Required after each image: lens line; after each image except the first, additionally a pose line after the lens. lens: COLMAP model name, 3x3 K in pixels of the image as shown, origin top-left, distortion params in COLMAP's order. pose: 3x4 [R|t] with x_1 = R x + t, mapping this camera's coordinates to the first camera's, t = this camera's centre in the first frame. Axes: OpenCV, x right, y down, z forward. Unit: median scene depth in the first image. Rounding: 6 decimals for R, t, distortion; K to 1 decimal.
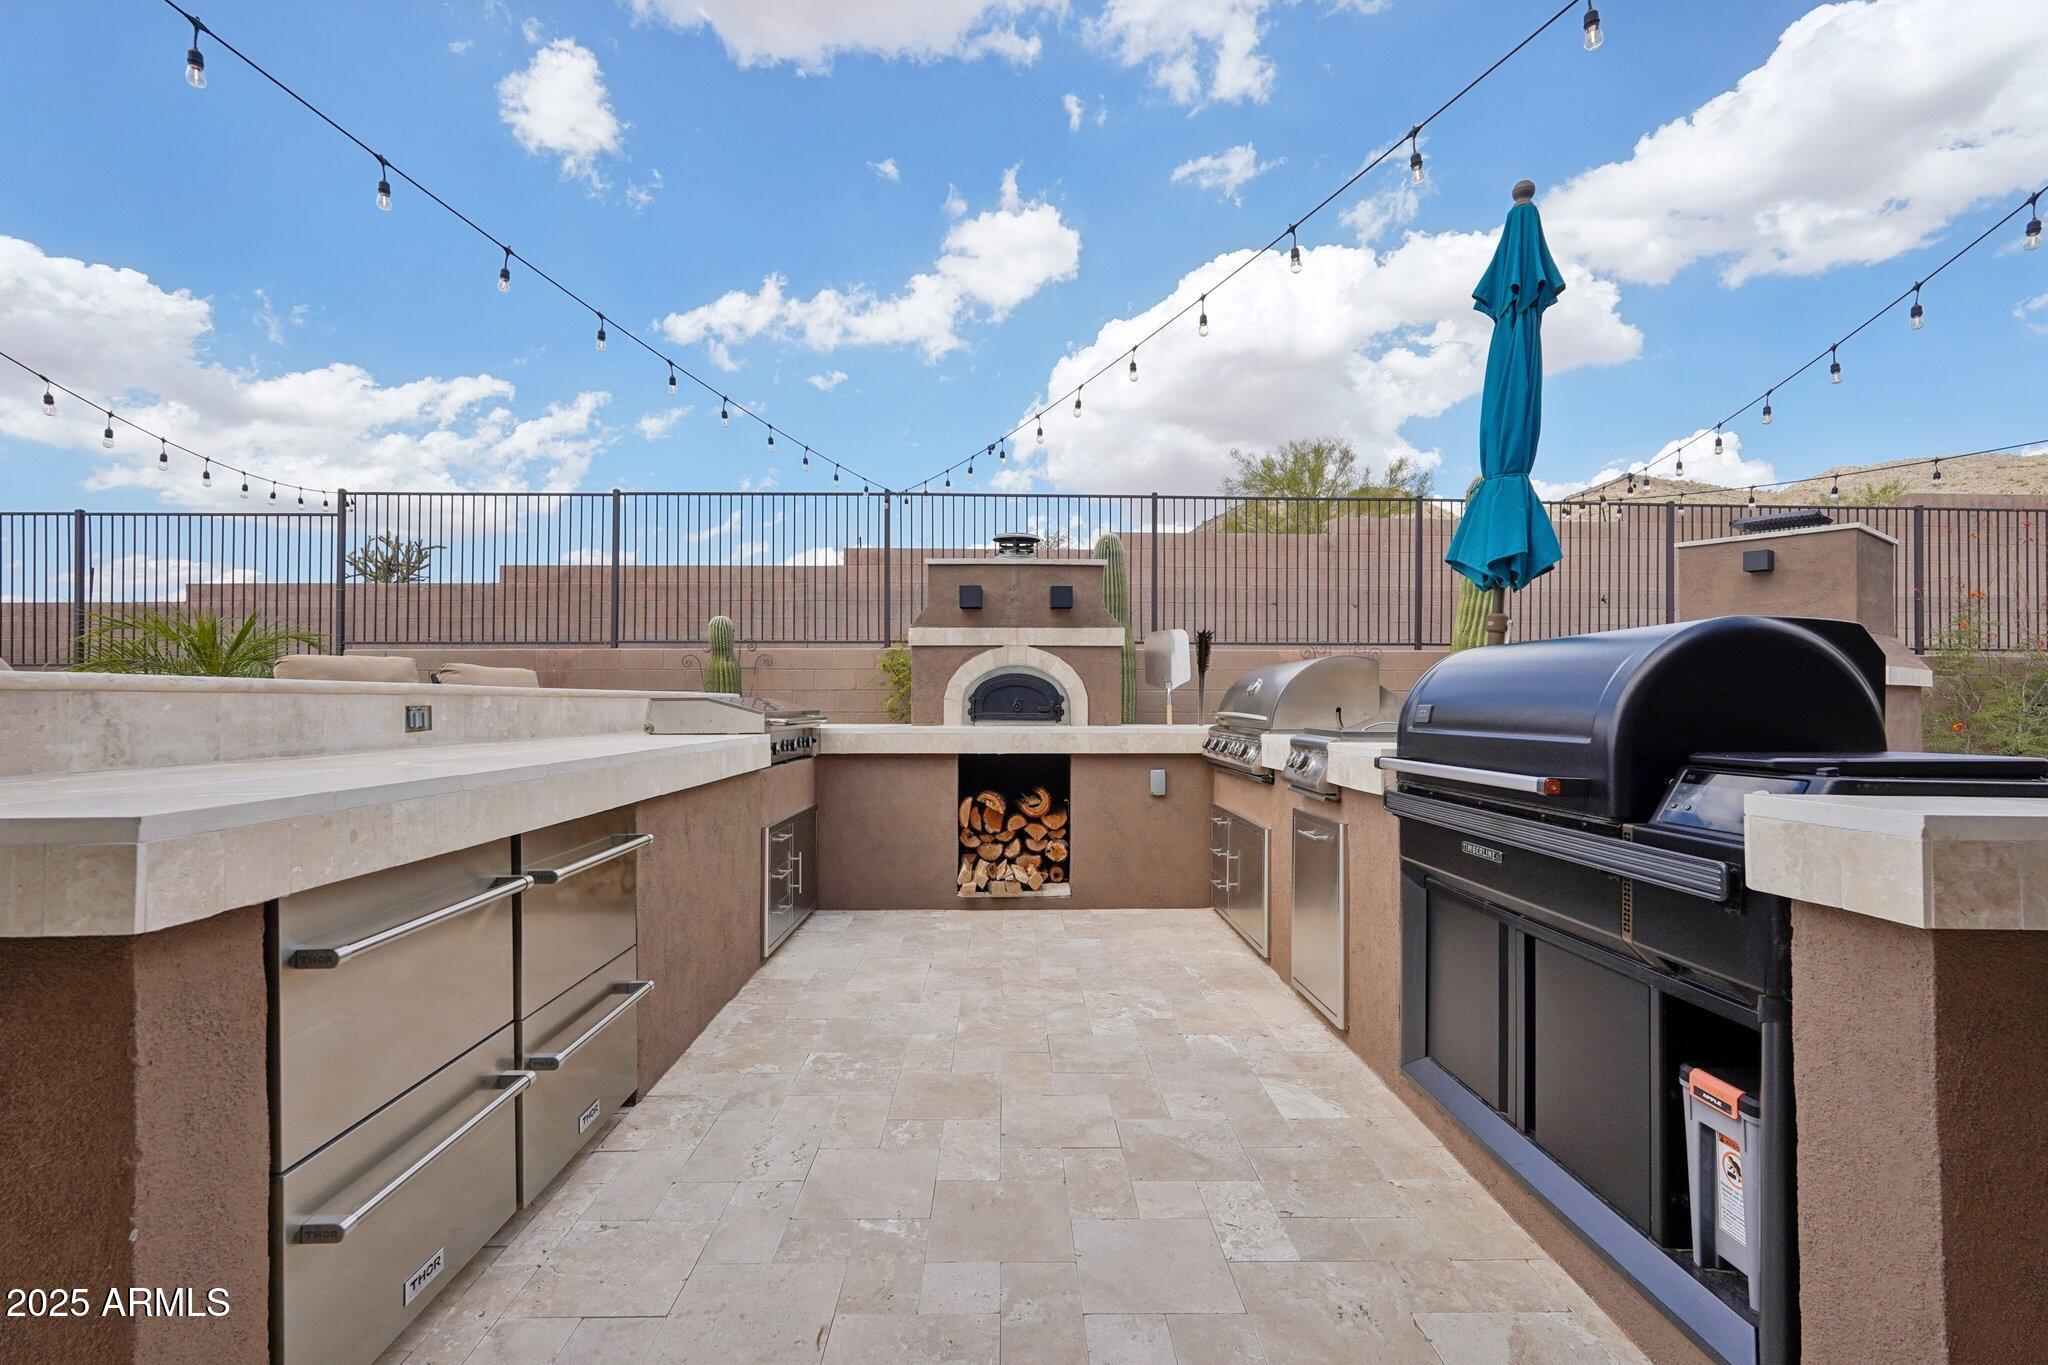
lens RADIAL K [[932.6, 0, 1008.9], [0, 932.6, 700.2], [0, 0, 1]] dist [-0.000395, 0.000753]
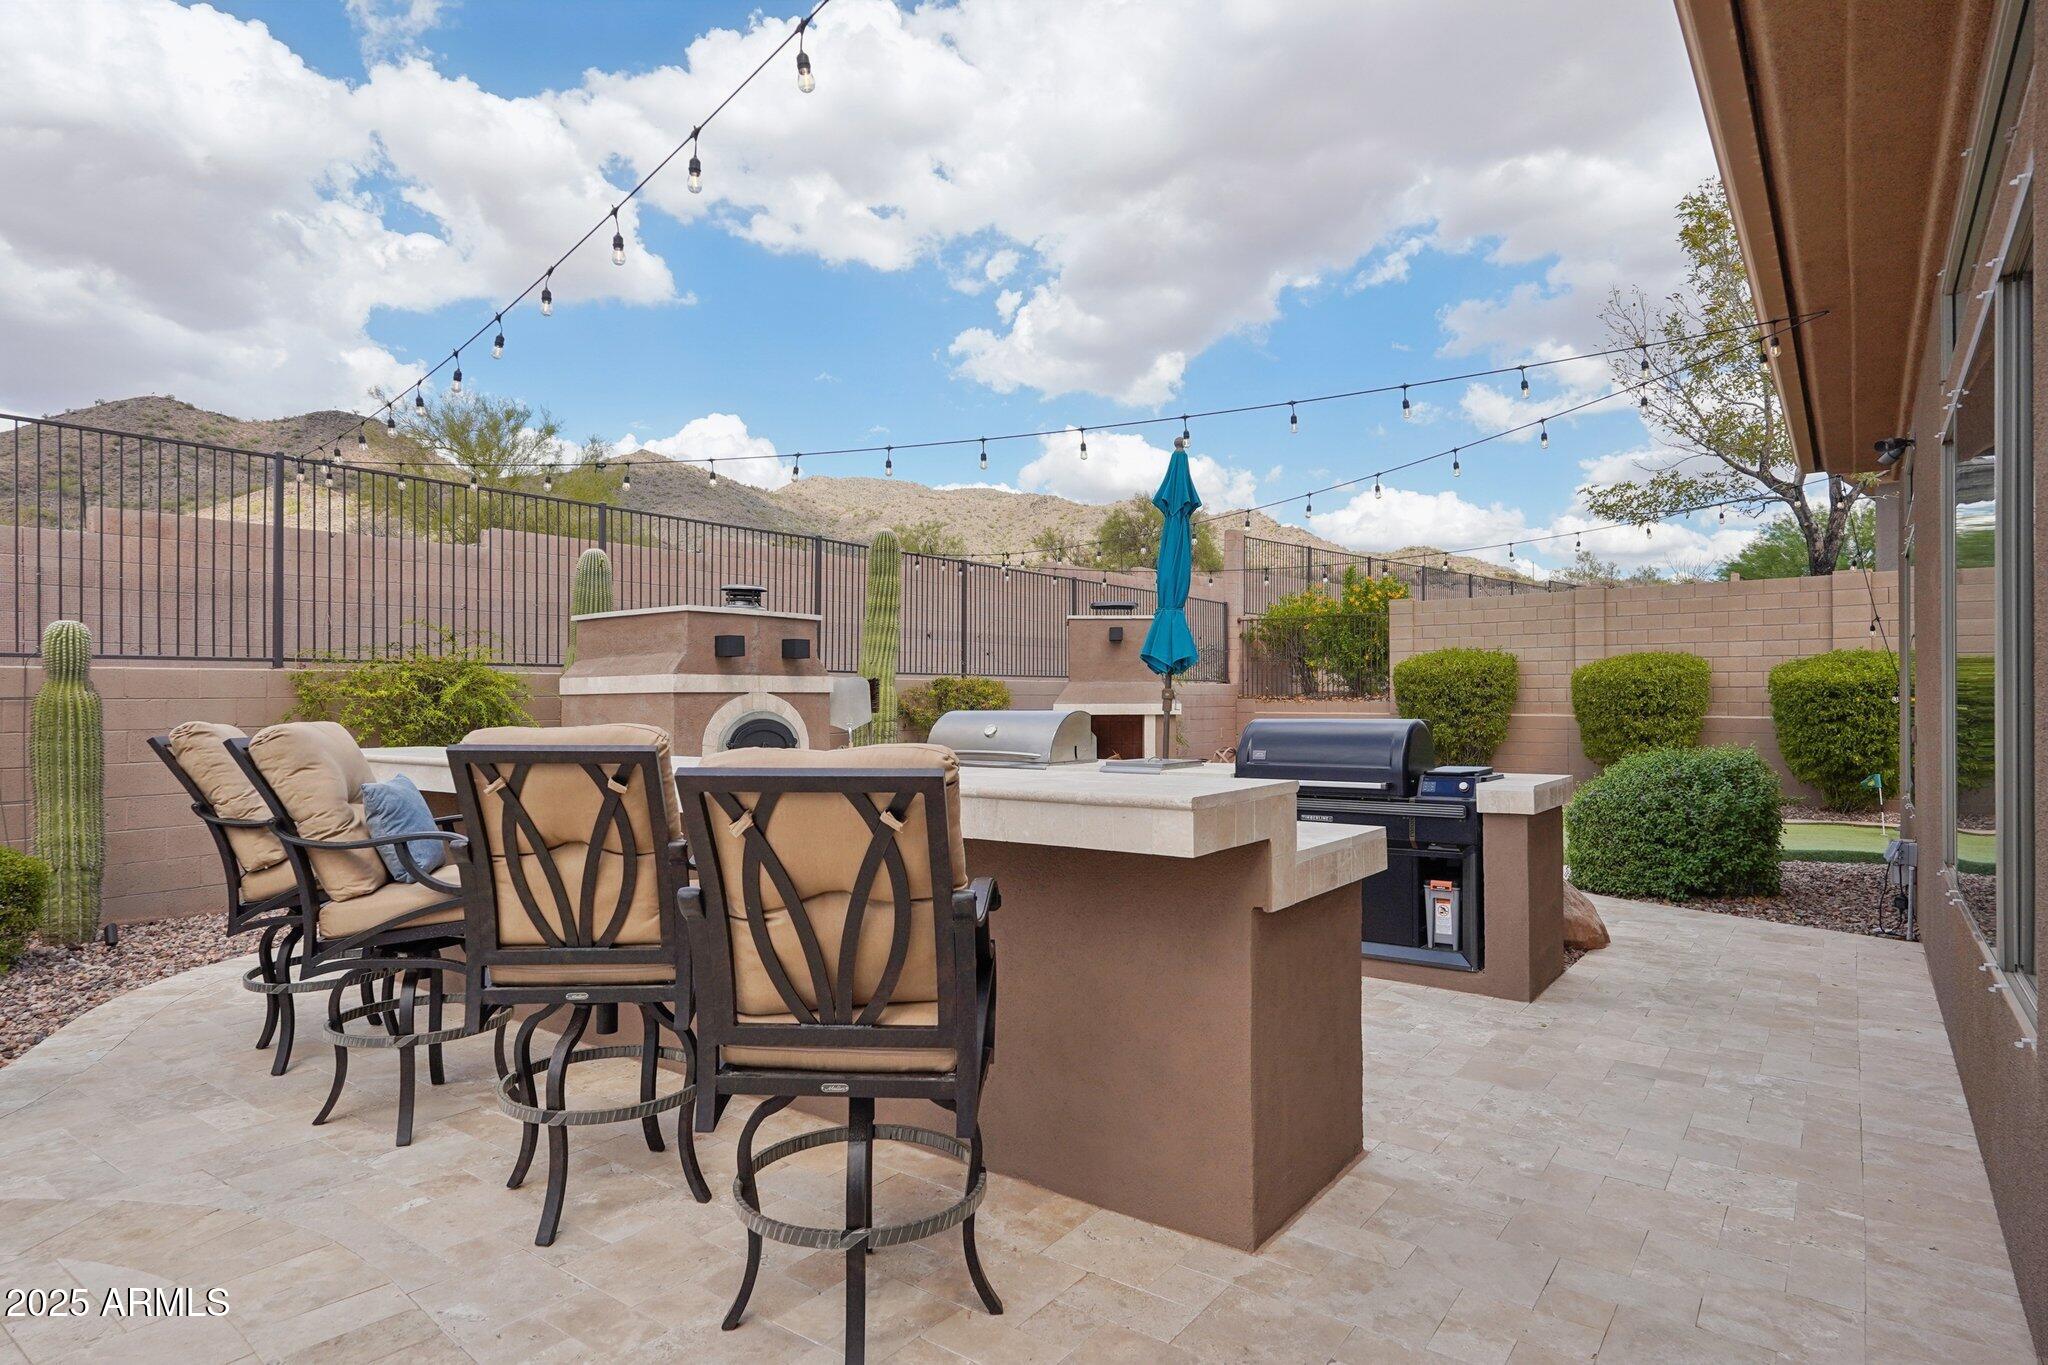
lens RADIAL K [[1155.4, 0, 1022.5], [0, 1155.4, 681.6], [0, 0, 1]] dist [-0.008015, -0.000348]
pose [[0.612284, 0.000573, 0.790637, -0.535916], [0.008471, 0.999938, -0.007284, -0.036627], [-0.790592, 0.011157, 0.612241, -0.031078]]
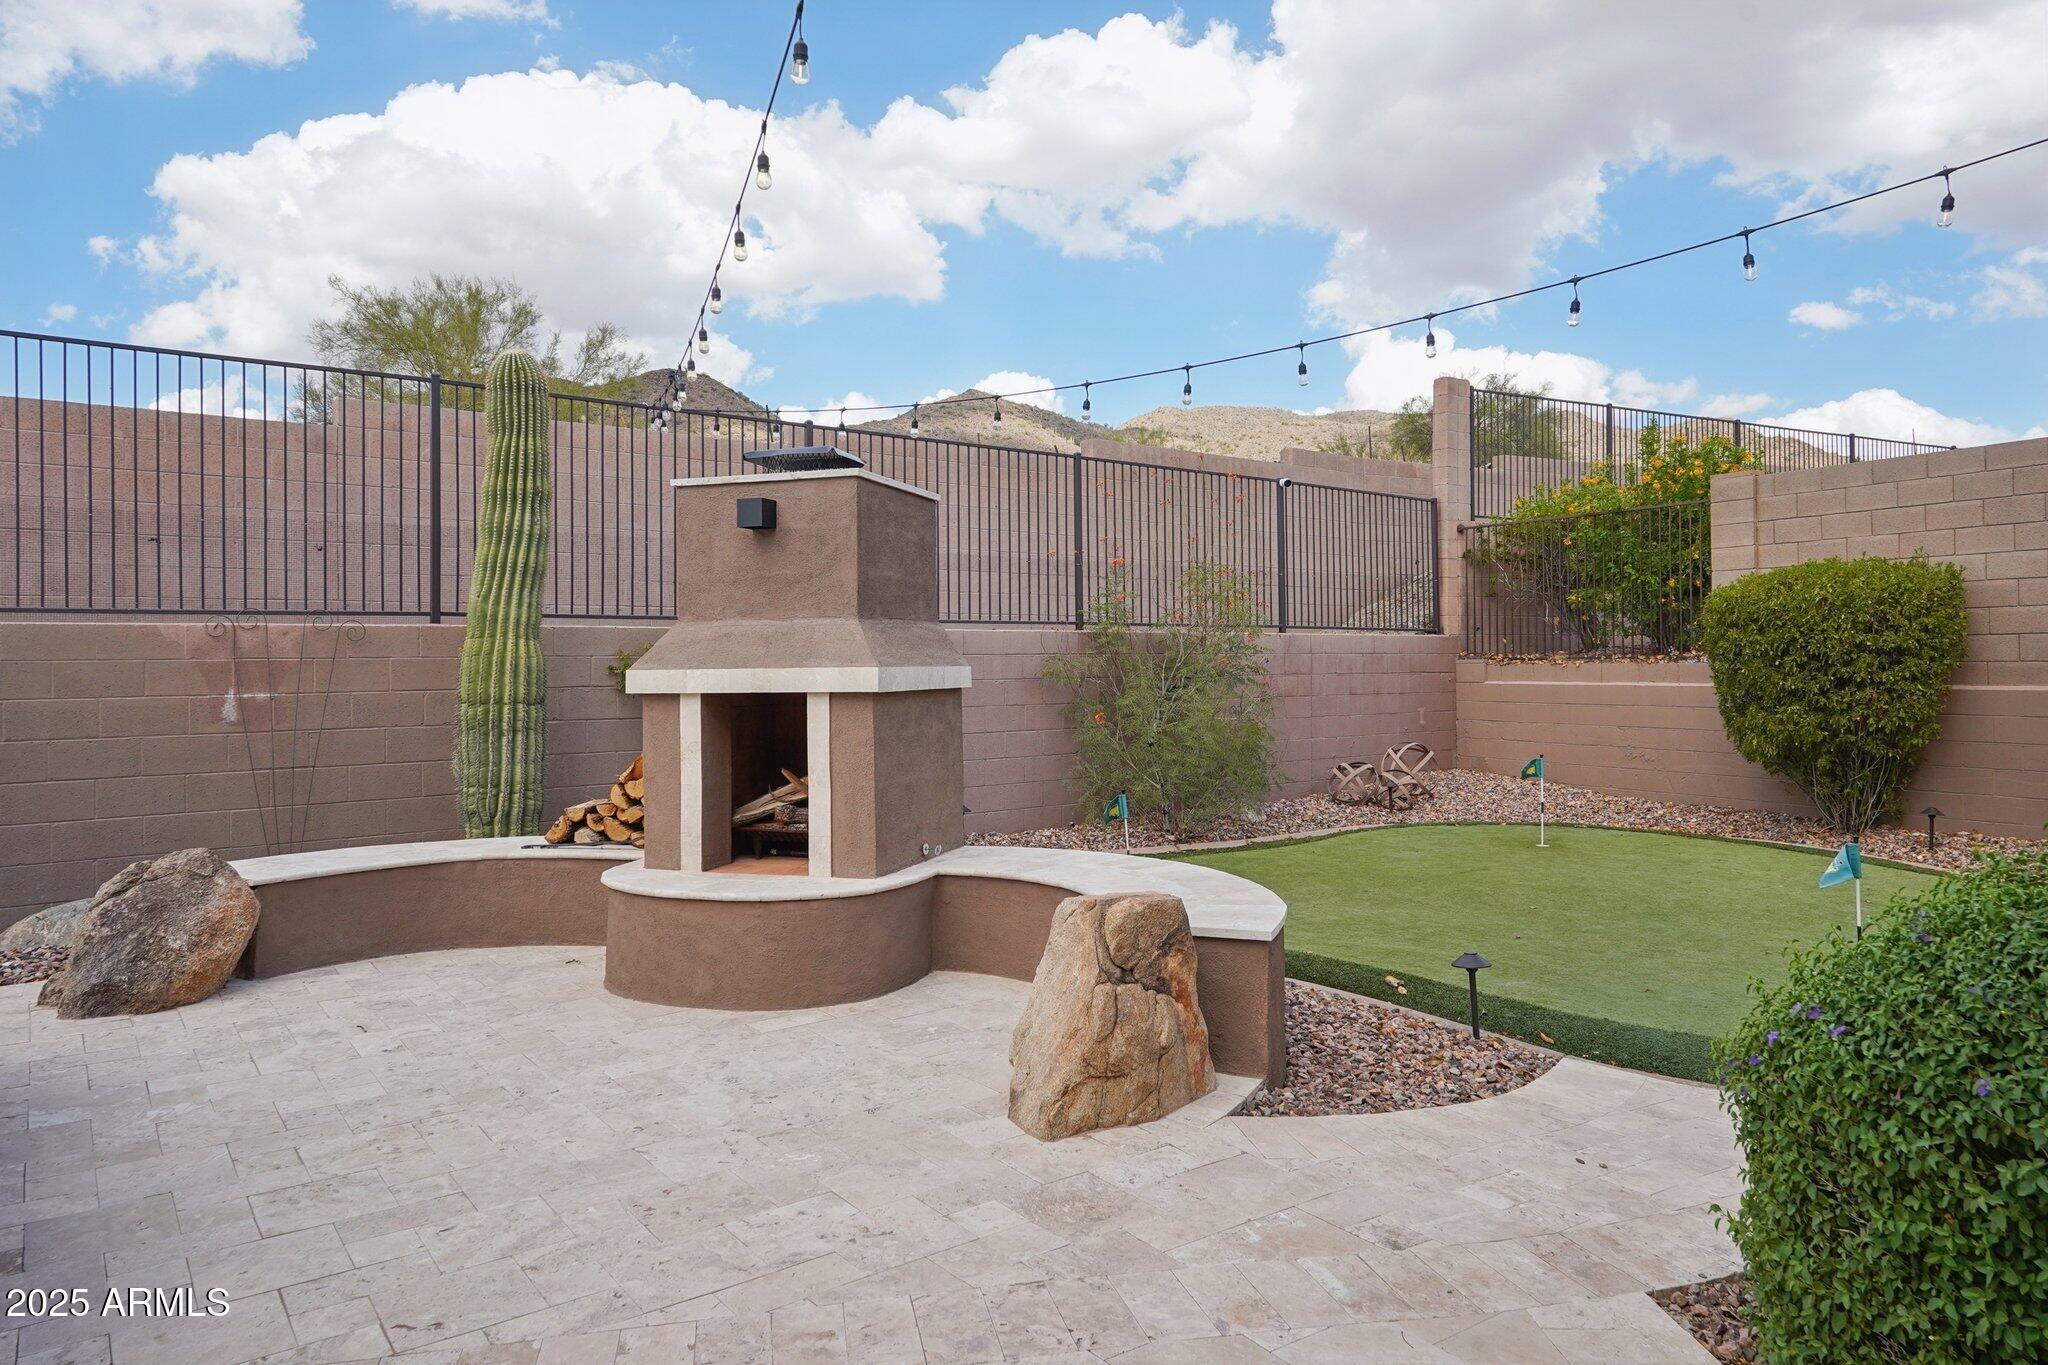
lens RADIAL K [[1324.9, 0, 1019.0], [0, 1324.9, 675.2], [0, 0, 1]] dist [0.013294, 0.000522]
pose [[0.815859, -0.019883, 0.577909, 0.244105], [0.015806, 0.999802, 0.012085, -0.023498], [-0.578035, -0.000725, 0.816011, 0.051546]]
